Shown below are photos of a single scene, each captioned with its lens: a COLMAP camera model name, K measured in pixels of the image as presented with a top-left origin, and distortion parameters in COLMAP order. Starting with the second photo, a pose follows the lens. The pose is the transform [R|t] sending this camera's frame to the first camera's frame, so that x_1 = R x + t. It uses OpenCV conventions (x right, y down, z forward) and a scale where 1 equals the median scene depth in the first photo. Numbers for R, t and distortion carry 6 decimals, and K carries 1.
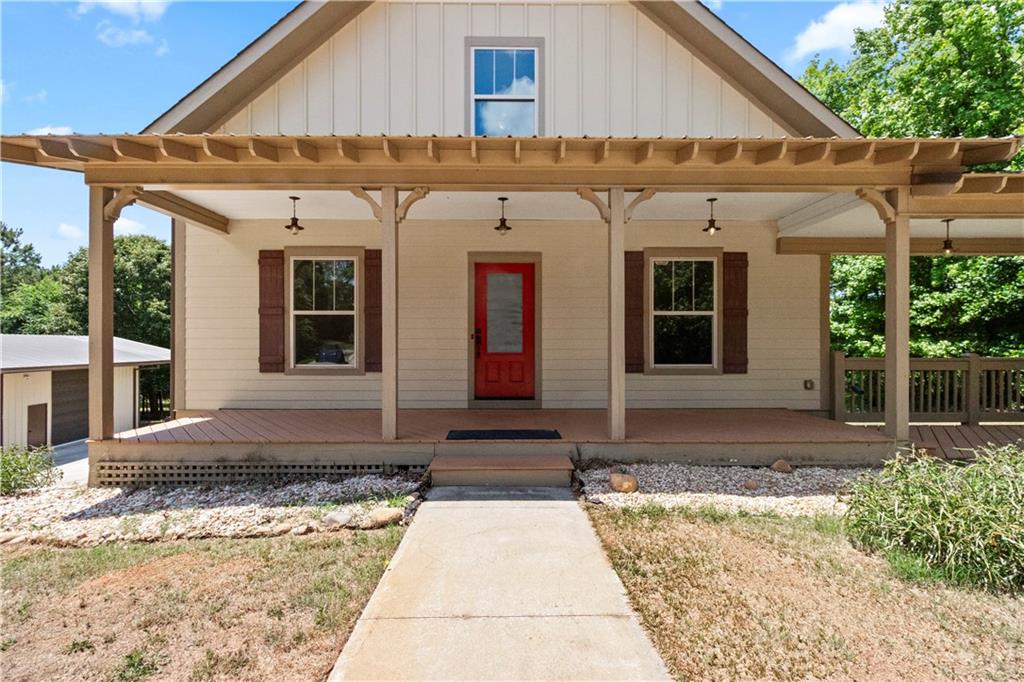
lens RADIAL K [[462.1, 0, 512.0], [0, 462.1, 341.0], [0, 0, 1]] dist [0.006735, 0.000133]
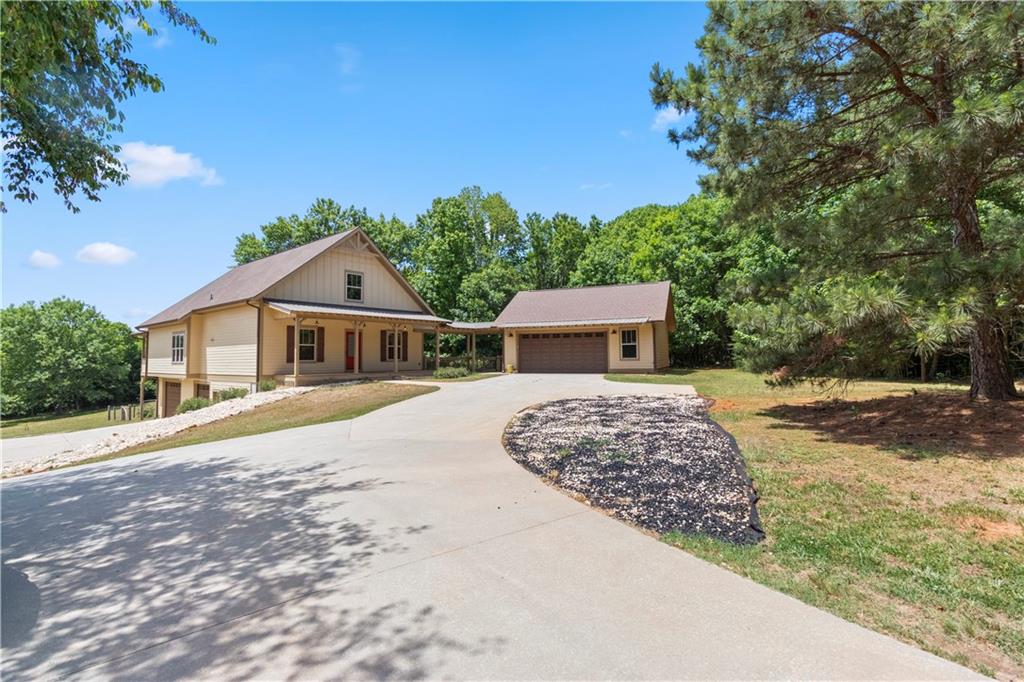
lens RADIAL K [[462.1, 0, 512.0], [0, 462.1, 341.0], [0, 0, 1]] dist [0.006735, 0.000133]
pose [[0.637475, 0.019804, 0.770216, -2.034614], [0.003580, 0.999583, -0.028664, 0.013004], [-0.770462, 0.021030, 0.637138, -2.296510]]
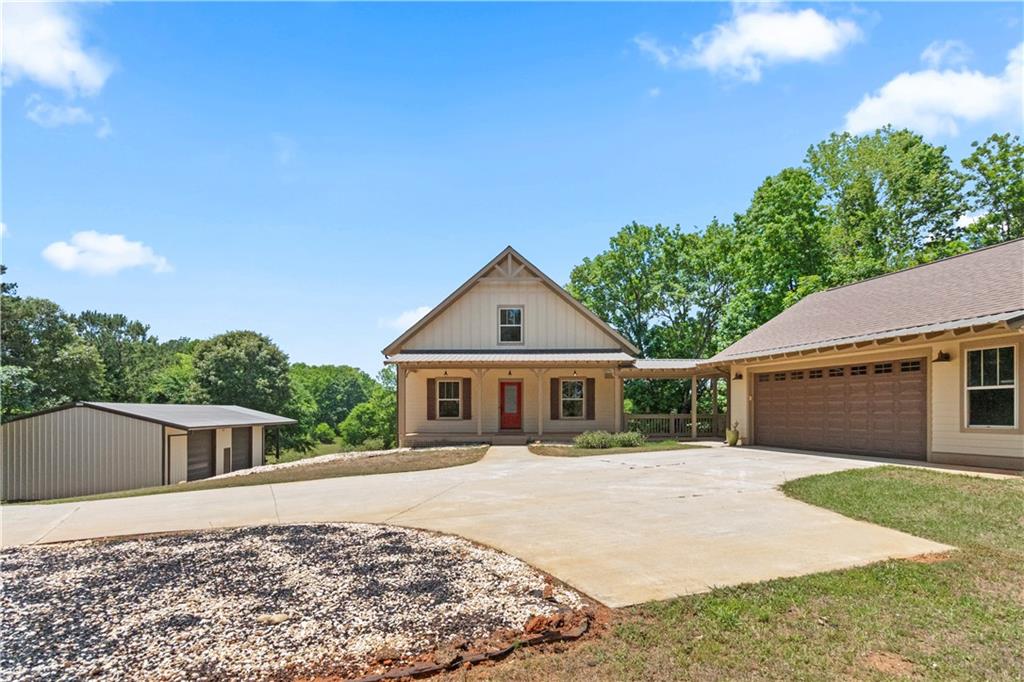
lens RADIAL K [[499.0, 0, 514.7], [0, 499.0, 407.5], [0, 0, 1]] dist [0.003090, 0.000876]
pose [[0.999860, -0.003795, -0.016285, 0.059058], [0.003806, 0.999993, 0.000660, -0.011665], [0.016282, -0.000722, 0.999867, -2.135384]]
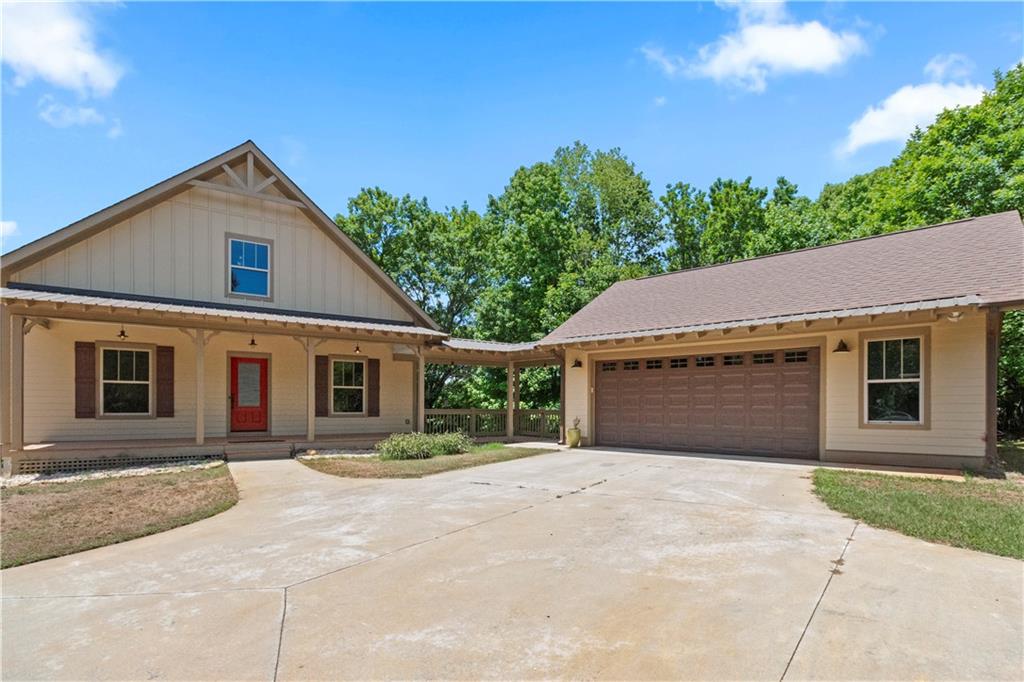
lens RADIAL K [[499.0, 0, 514.7], [0, 499.0, 407.5], [0, 0, 1]] dist [0.003090, 0.000876]
pose [[0.842193, 0.001021, 0.539175, -0.199618], [-0.006903, 0.999937, 0.008889, 0.004840], [-0.539131, -0.011208, 0.842147, -1.256093]]
